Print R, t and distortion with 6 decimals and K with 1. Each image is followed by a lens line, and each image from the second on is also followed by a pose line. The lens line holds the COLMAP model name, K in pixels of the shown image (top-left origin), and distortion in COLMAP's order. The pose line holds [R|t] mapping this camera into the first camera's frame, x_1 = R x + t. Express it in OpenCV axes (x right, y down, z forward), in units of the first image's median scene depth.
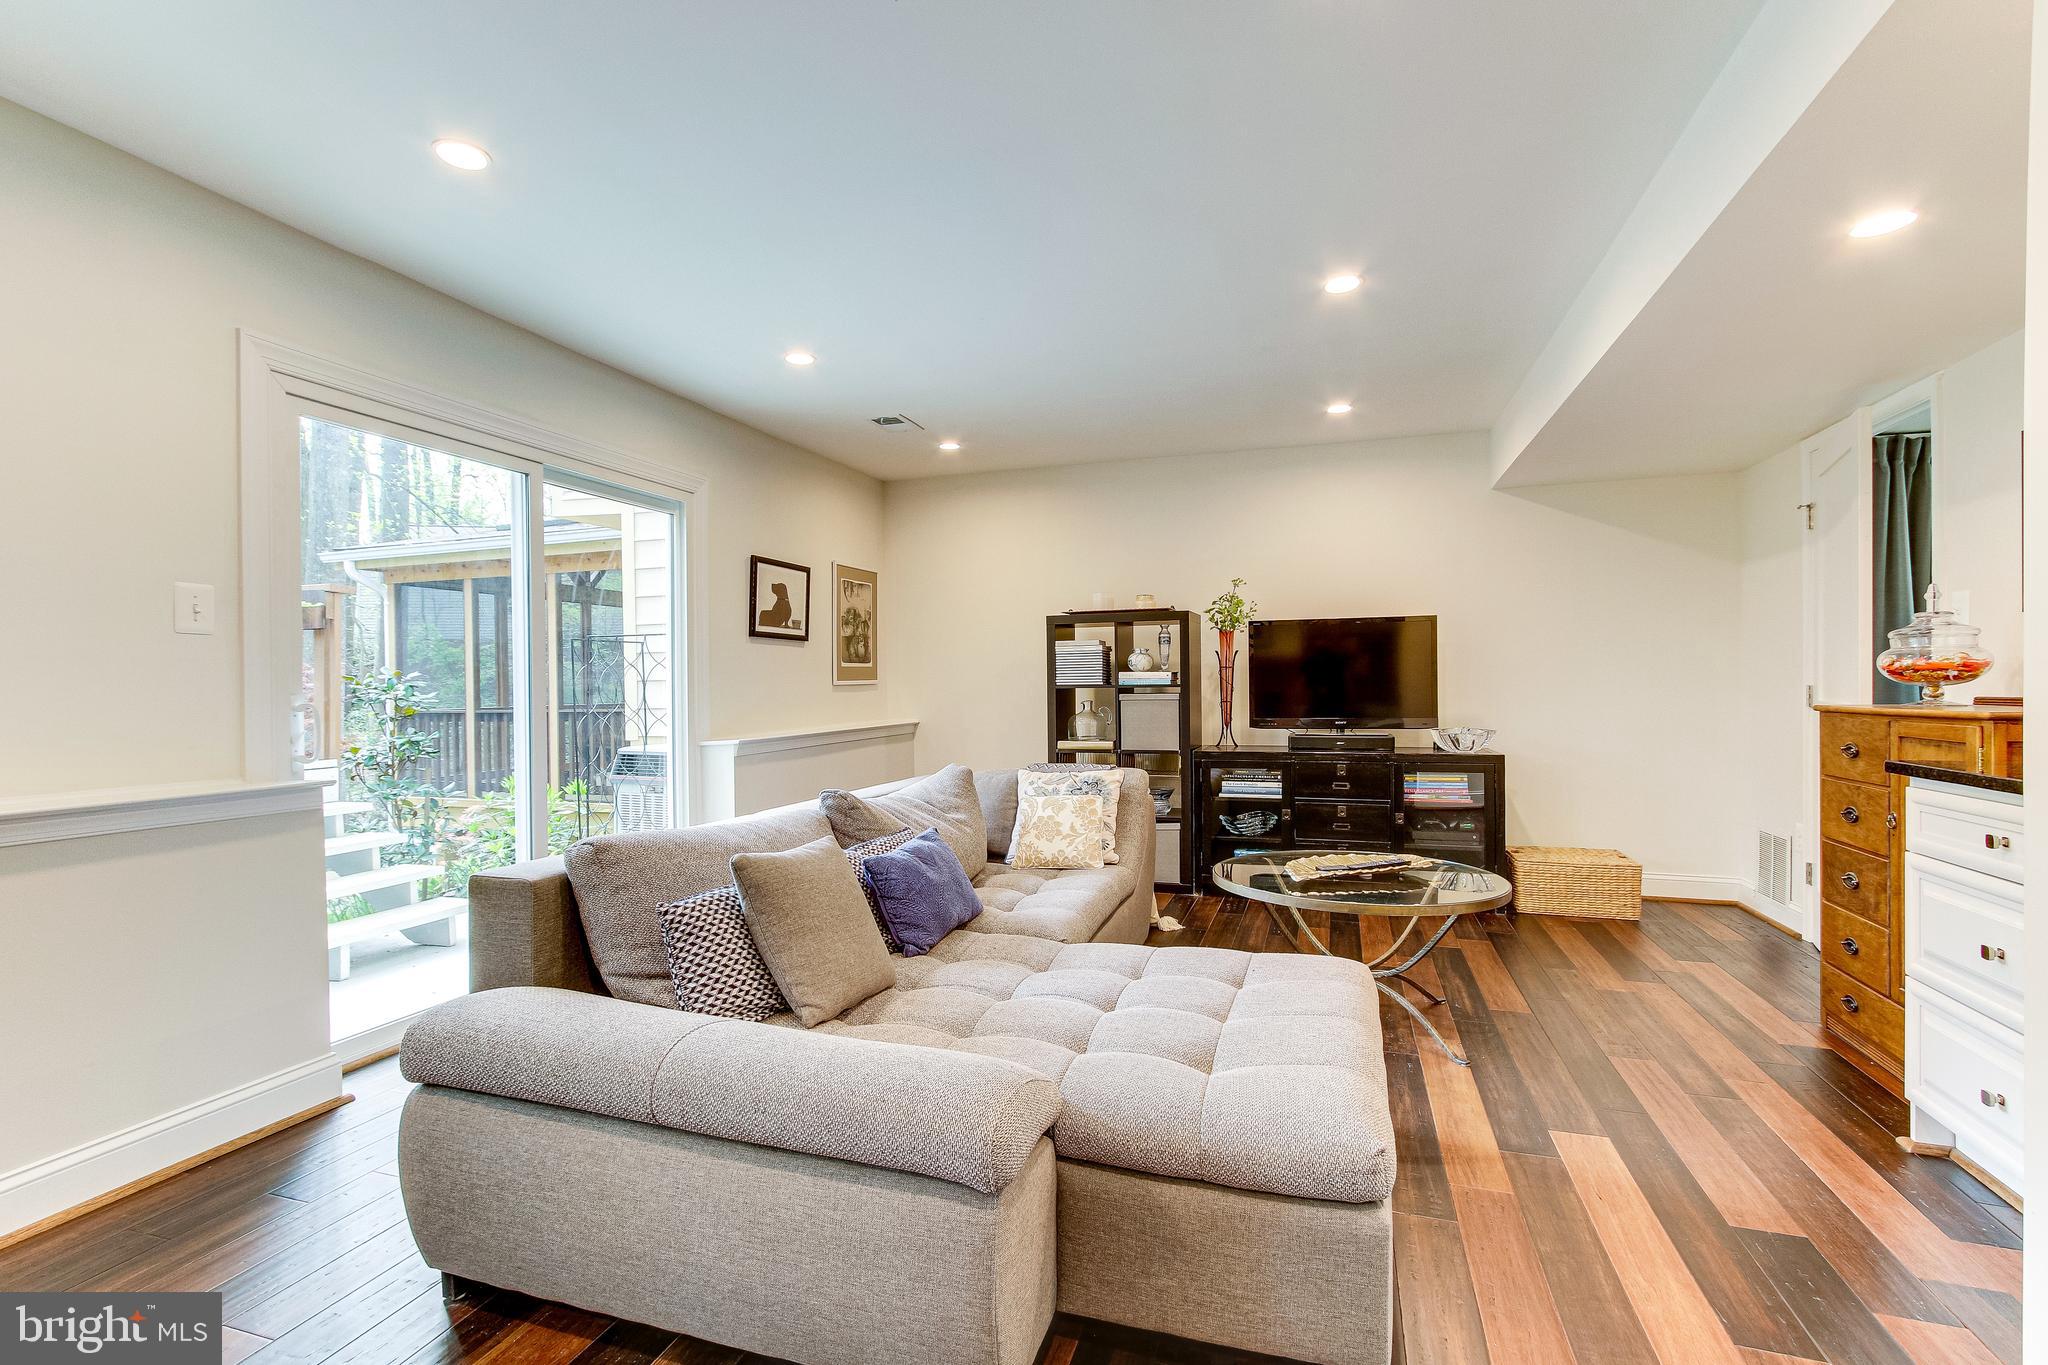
lens RADIAL K [[954.9, 0, 1016.6], [0, 954.9, 683.4], [0, 0, 1]] dist [-0.002887, 0.000172]
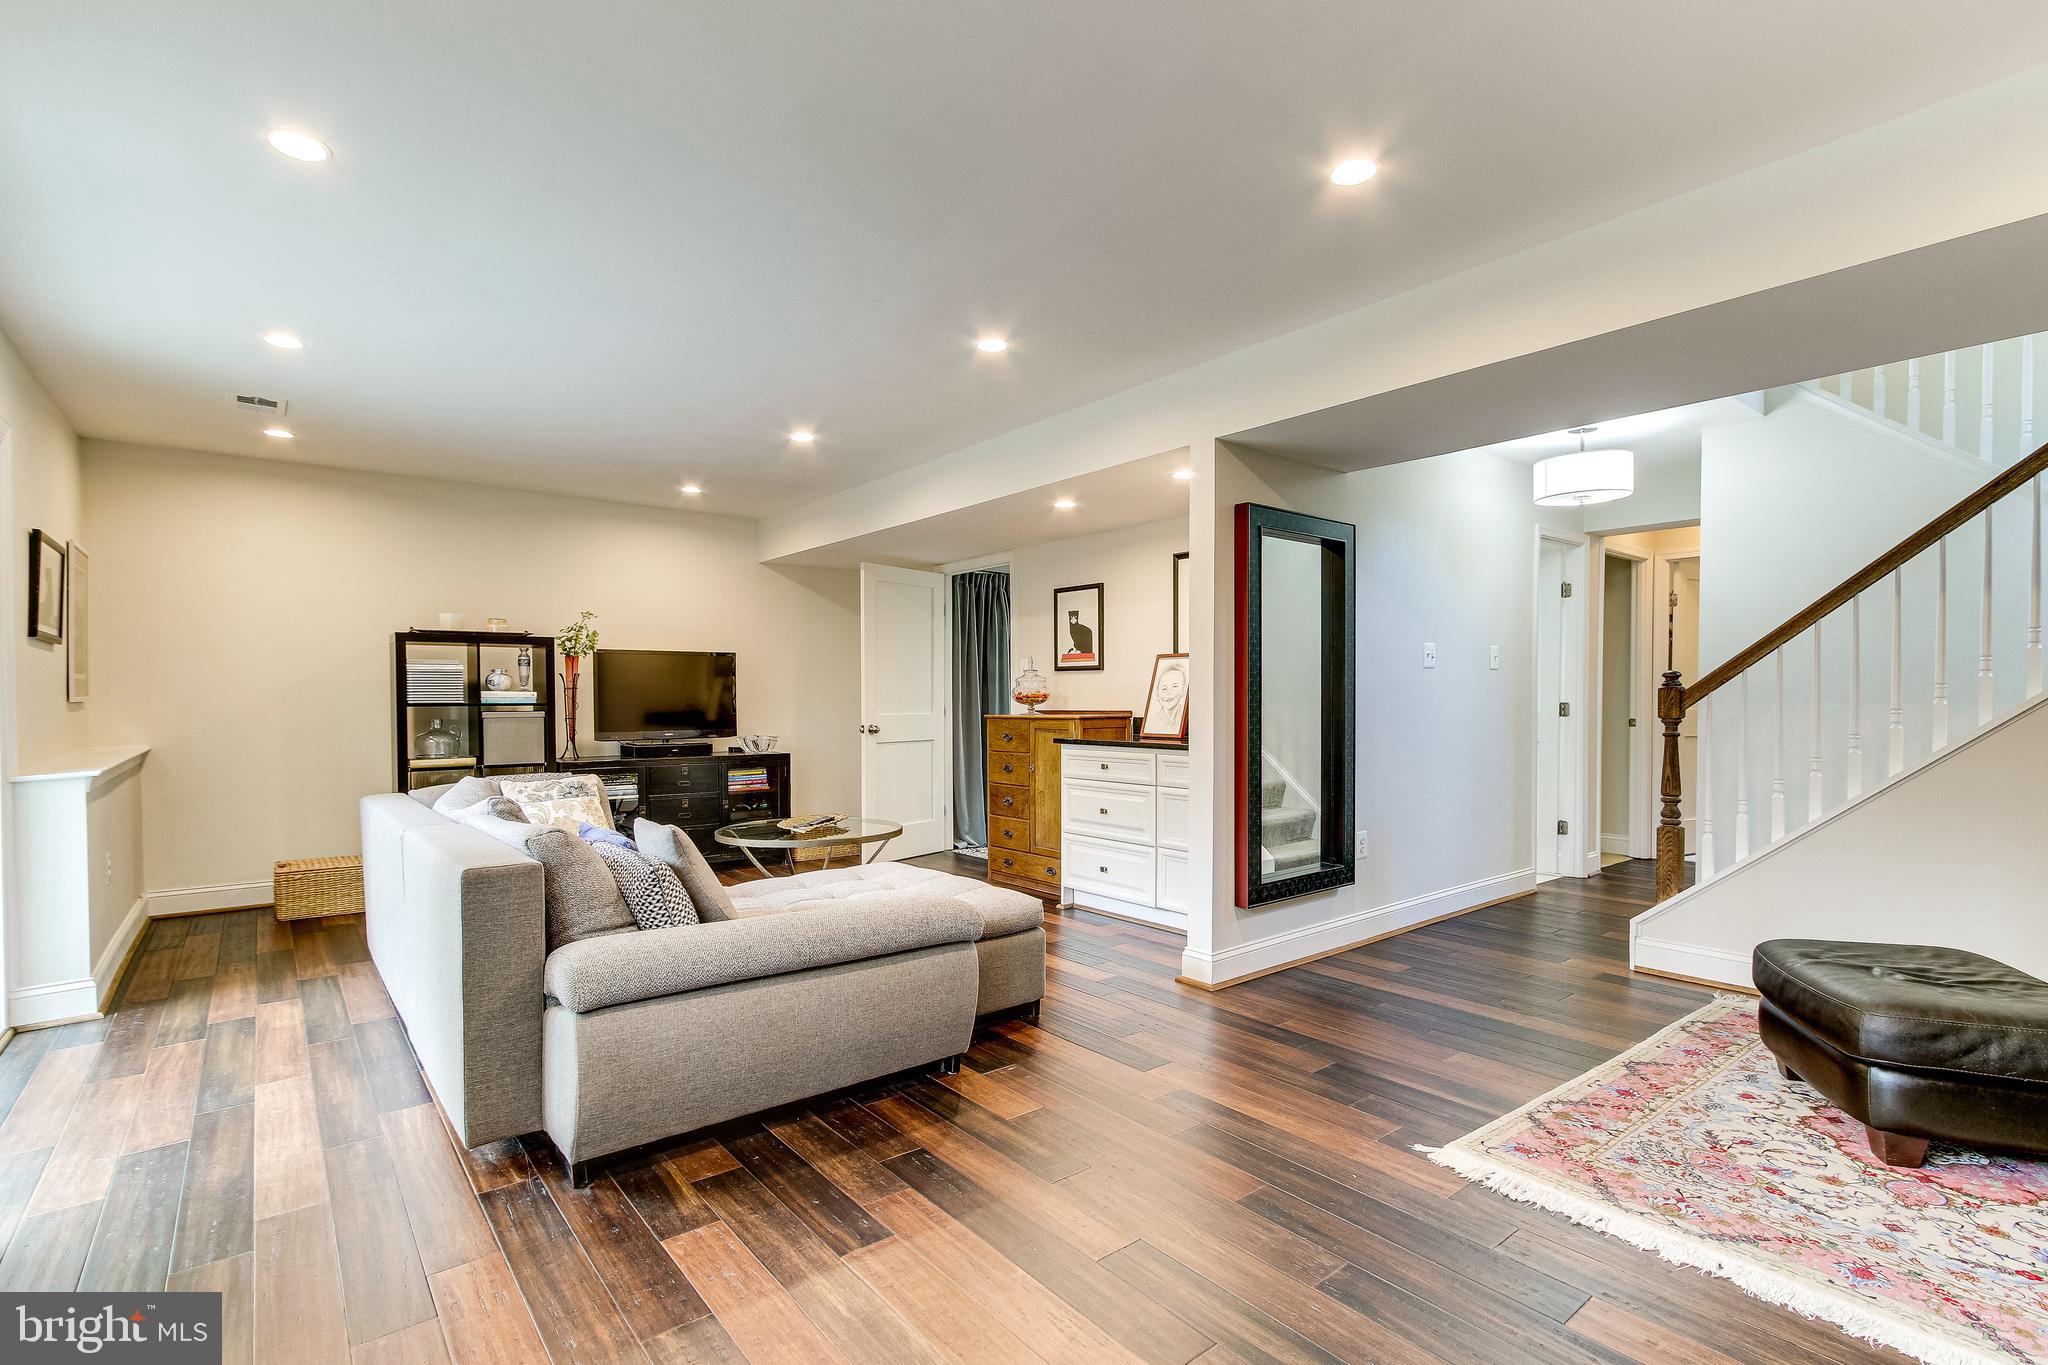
lens RADIAL K [[954.9, 0, 1020.2], [0, 954.9, 696.7], [0, 0, 1]] dist [-0.002887, 0.000172]
pose [[0.533357, 0.010446, 0.845826, -0.497055], [-0.002348, 0.999938, -0.010868, 0.004443], [-0.845887, 0.003811, 0.533349, -0.061131]]
